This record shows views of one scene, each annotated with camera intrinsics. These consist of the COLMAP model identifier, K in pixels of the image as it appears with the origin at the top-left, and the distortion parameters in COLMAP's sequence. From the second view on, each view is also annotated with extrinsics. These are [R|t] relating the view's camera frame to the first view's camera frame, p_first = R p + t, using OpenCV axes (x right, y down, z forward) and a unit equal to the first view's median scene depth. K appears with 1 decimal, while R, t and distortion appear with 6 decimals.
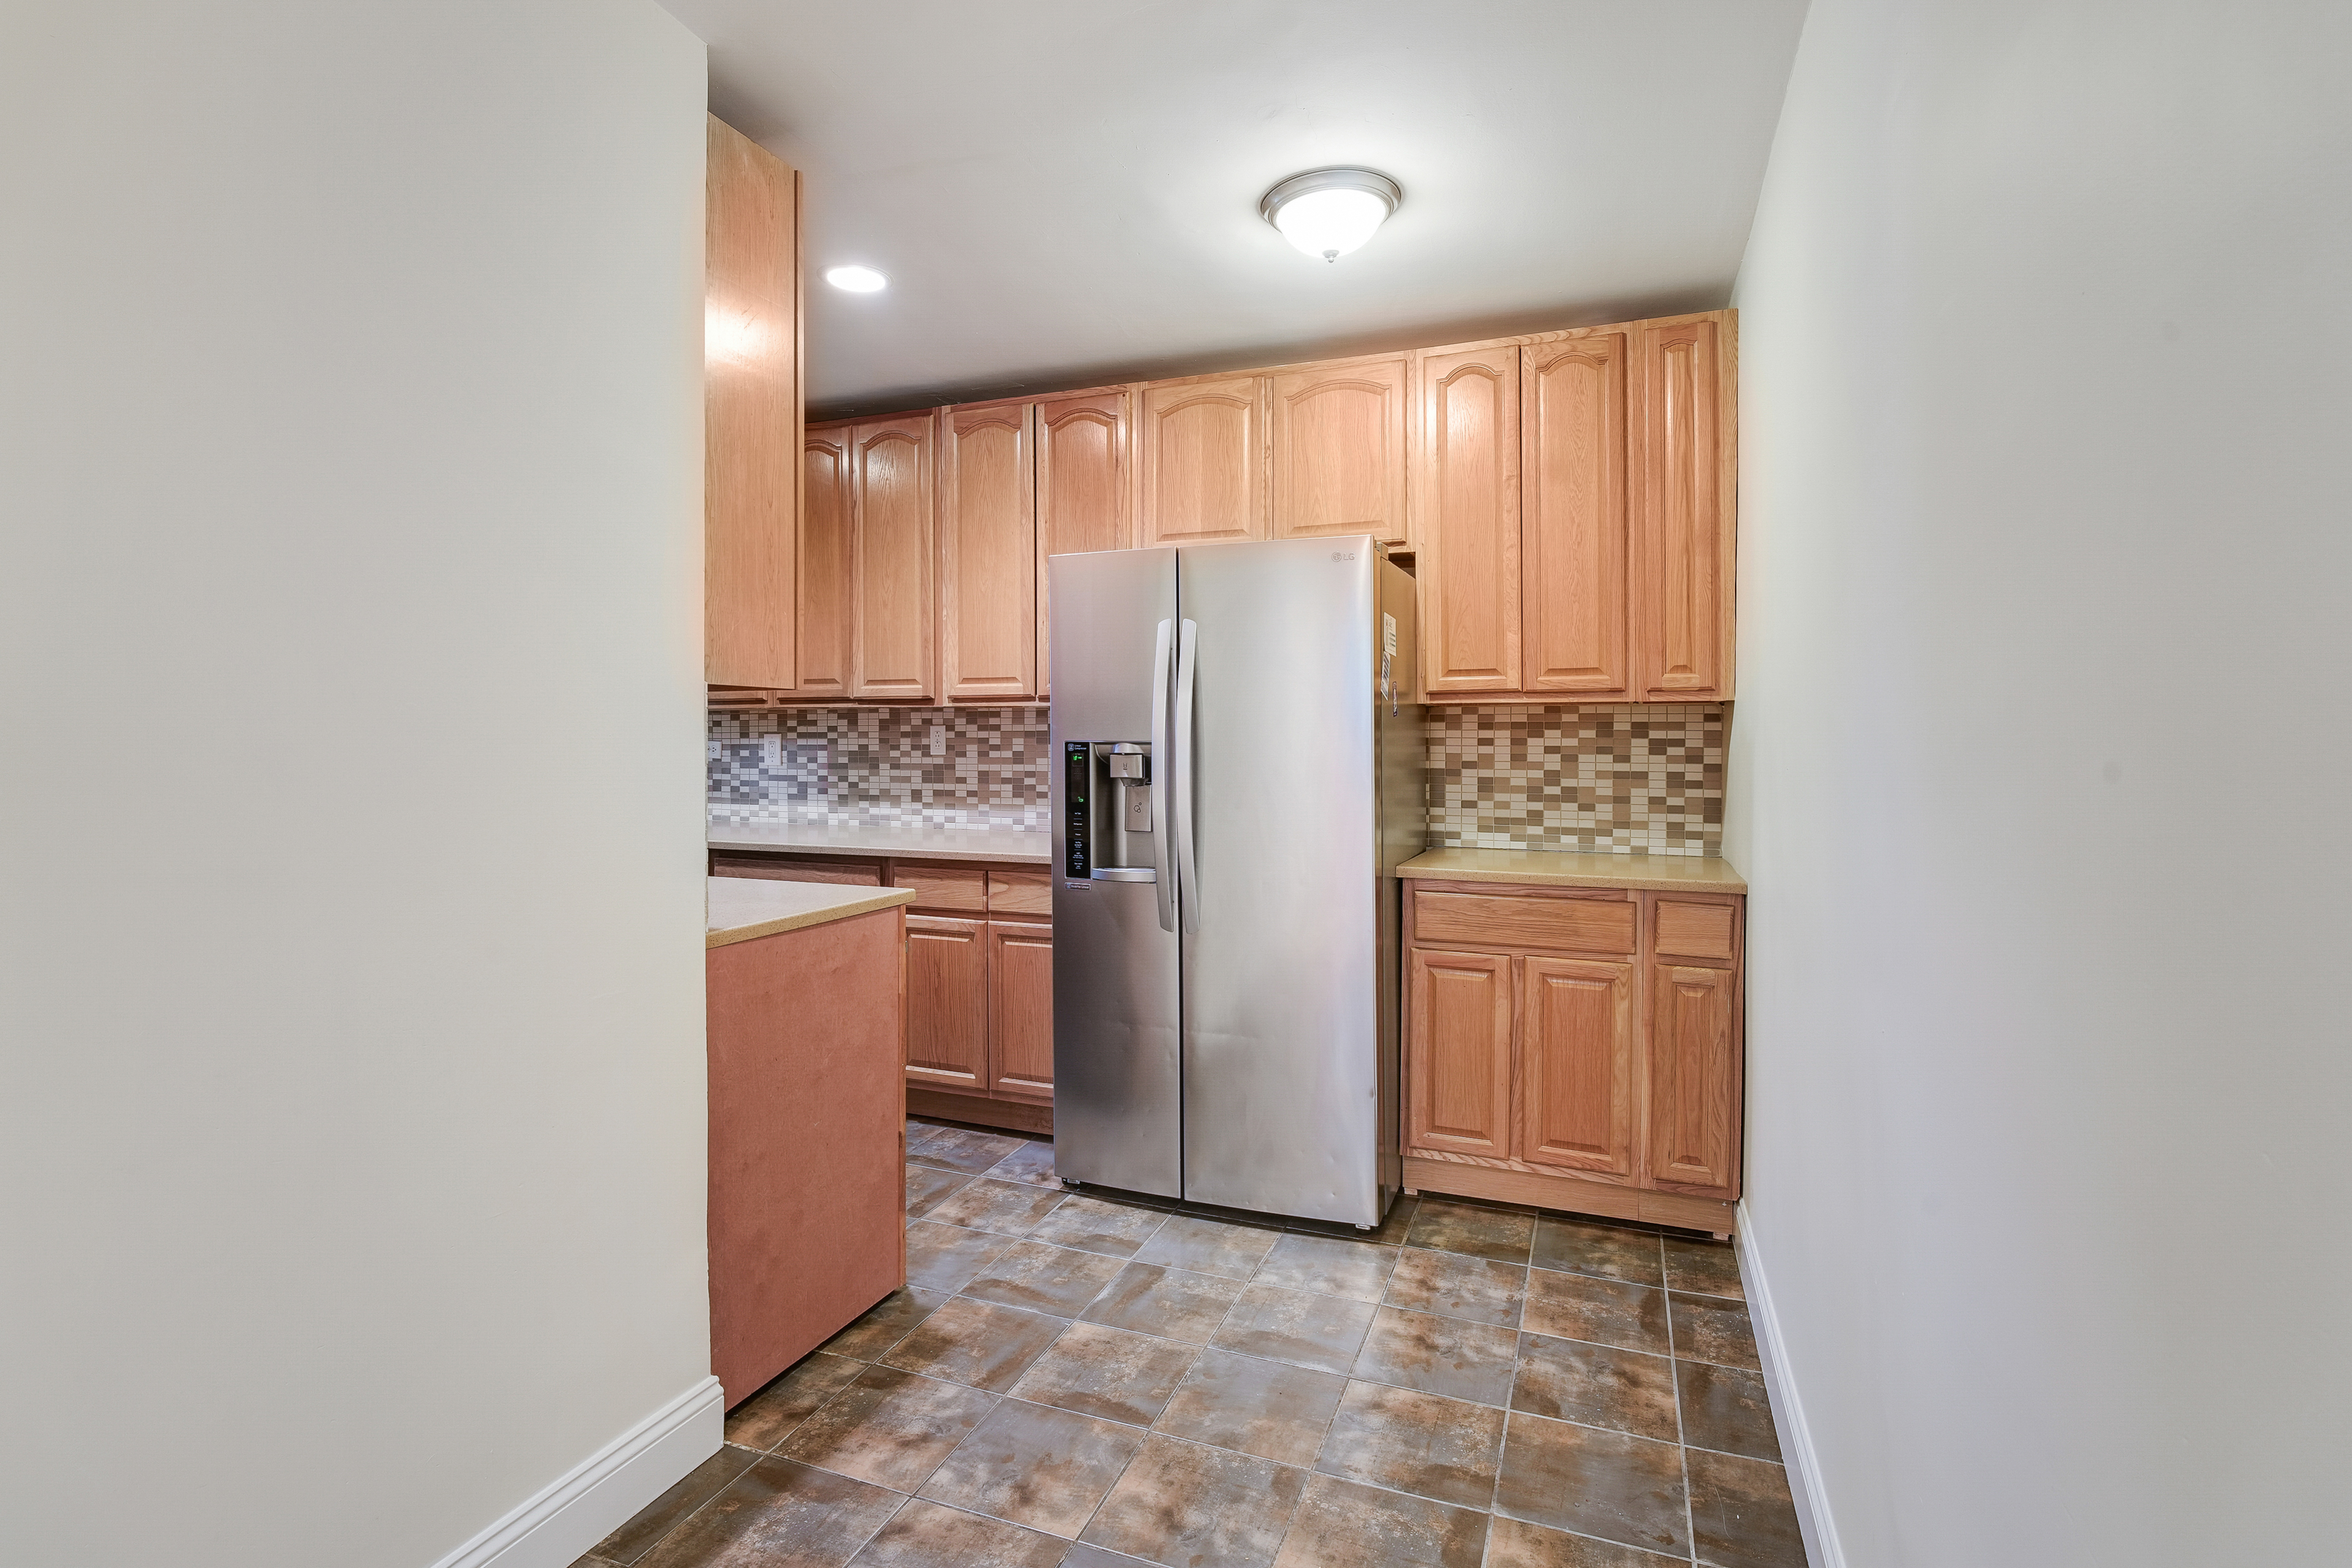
lens RADIAL K [[1126.3, 0, 1182.1], [0, 1126.3, 734.9], [0, 0, 1]] dist [-0.015952, 0.008197]
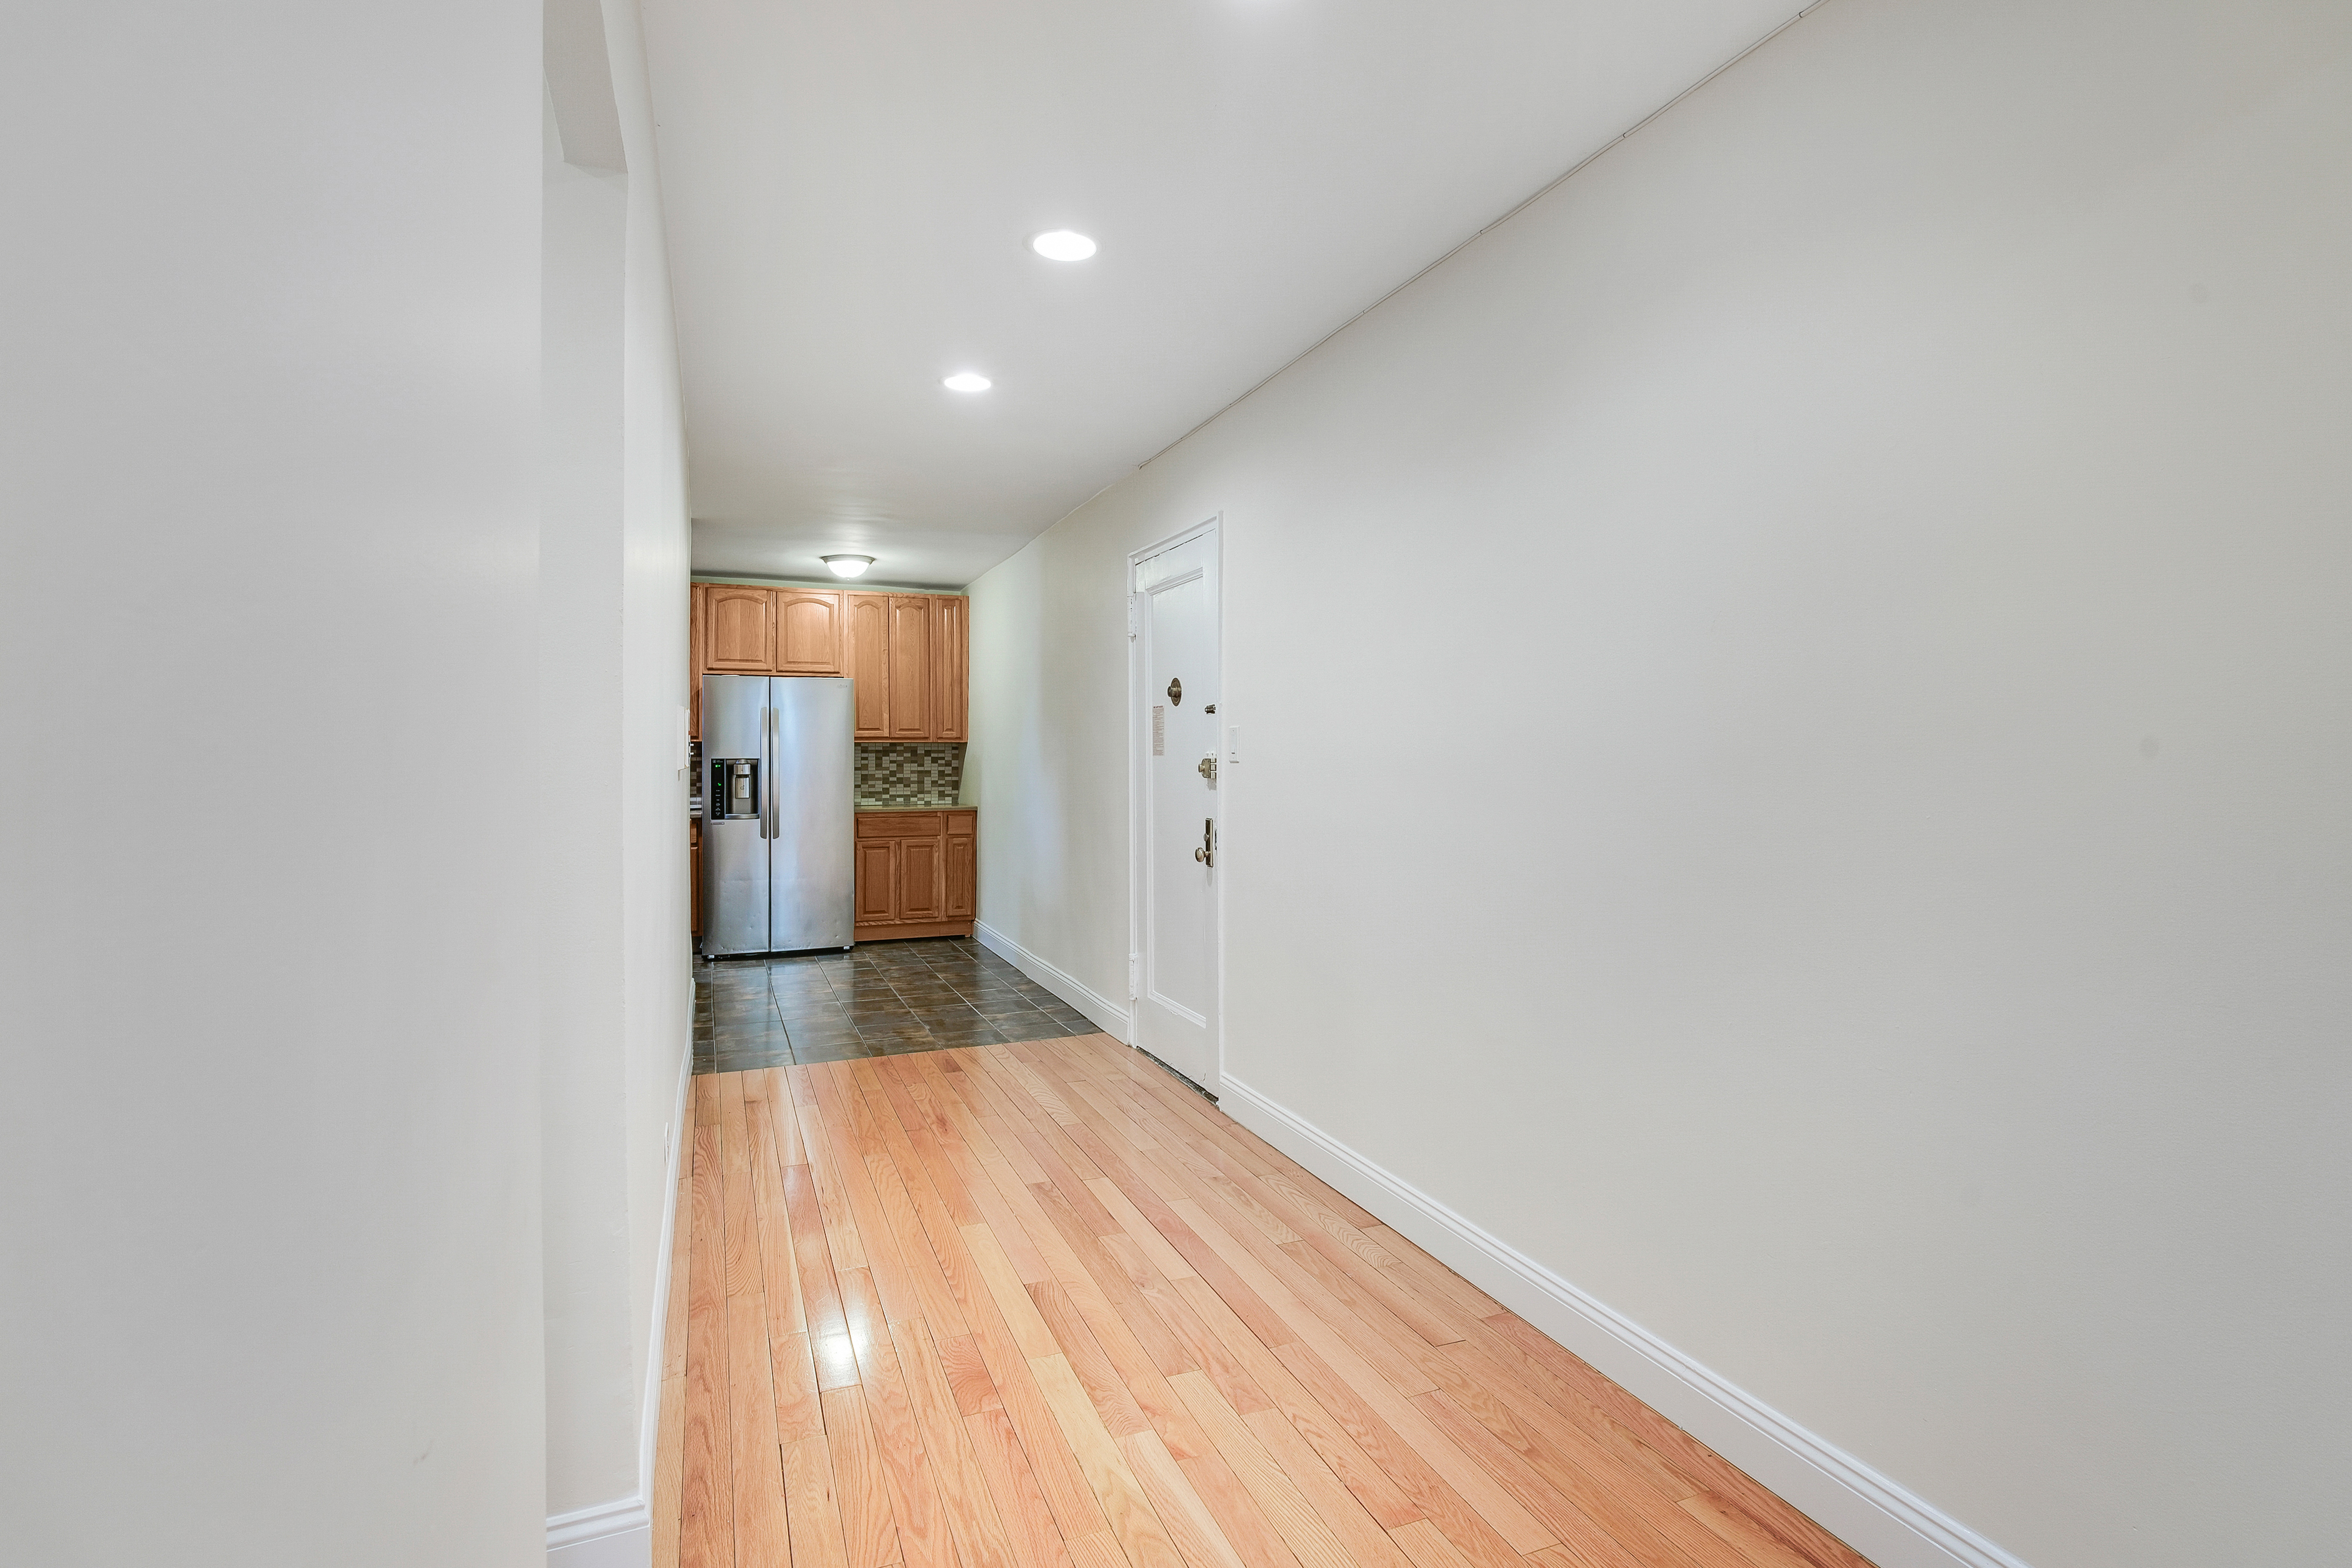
lens RADIAL K [[1126.3, 0, 1182.1], [0, 1126.3, 734.9], [0, 0, 1]] dist [-0.015952, 0.008197]
pose [[0.722702, 0.010399, 0.691081, -0.910625], [0.004255, 0.999801, -0.019495, 0.005726], [-0.691146, 0.017030, 0.722514, -1.185924]]
